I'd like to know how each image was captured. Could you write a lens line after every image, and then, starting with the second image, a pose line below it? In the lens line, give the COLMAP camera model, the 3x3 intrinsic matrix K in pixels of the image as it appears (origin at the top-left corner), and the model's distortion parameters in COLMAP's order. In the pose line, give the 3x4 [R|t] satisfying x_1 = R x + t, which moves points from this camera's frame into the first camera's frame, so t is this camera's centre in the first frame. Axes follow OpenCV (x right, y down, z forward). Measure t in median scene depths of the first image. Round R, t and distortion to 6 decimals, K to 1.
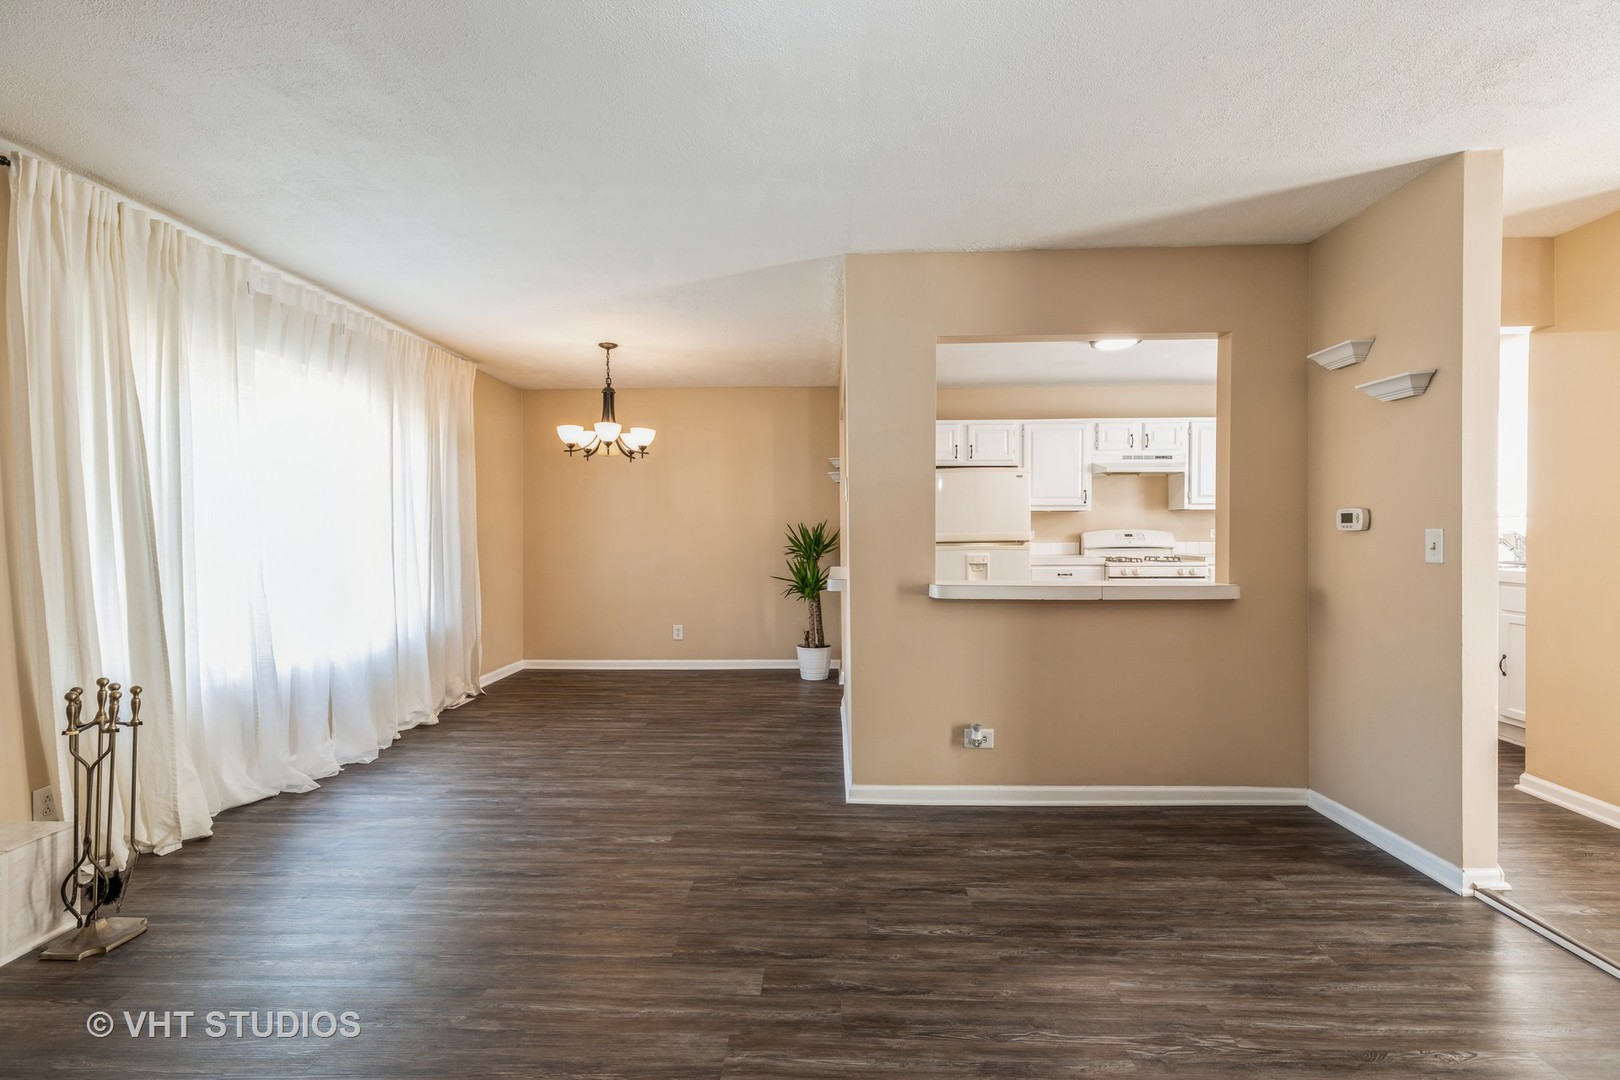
lens RADIAL K [[721.5, 0, 811.1], [0, 721.5, 535.7], [0, 0, 1]] dist [-0.000347, -0.000412]
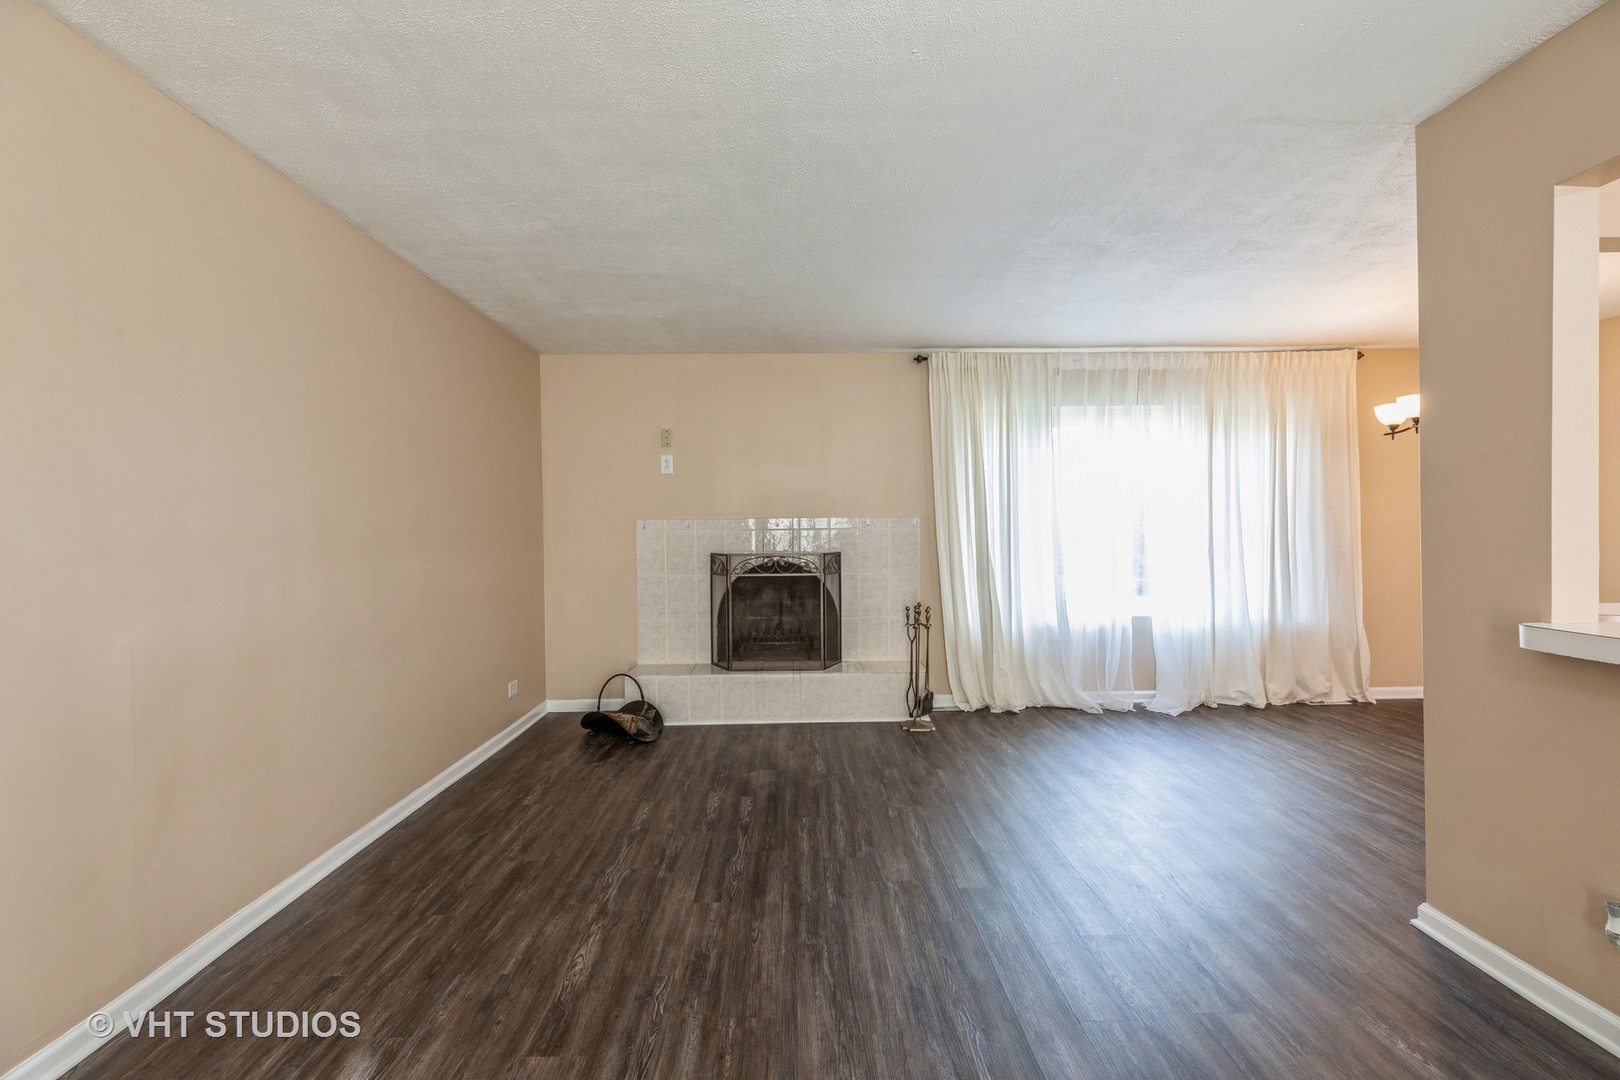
lens RADIAL K [[721.5, 0, 809.9], [0, 721.5, 539.2], [0, 0, 1]] dist [-0.000347, -0.000412]
pose [[0.041539, 0.007877, -0.999106, 0.667667], [0.003241, 0.999963, 0.008019, 0.000240], [0.999132, -0.003571, 0.041512, 0.376180]]
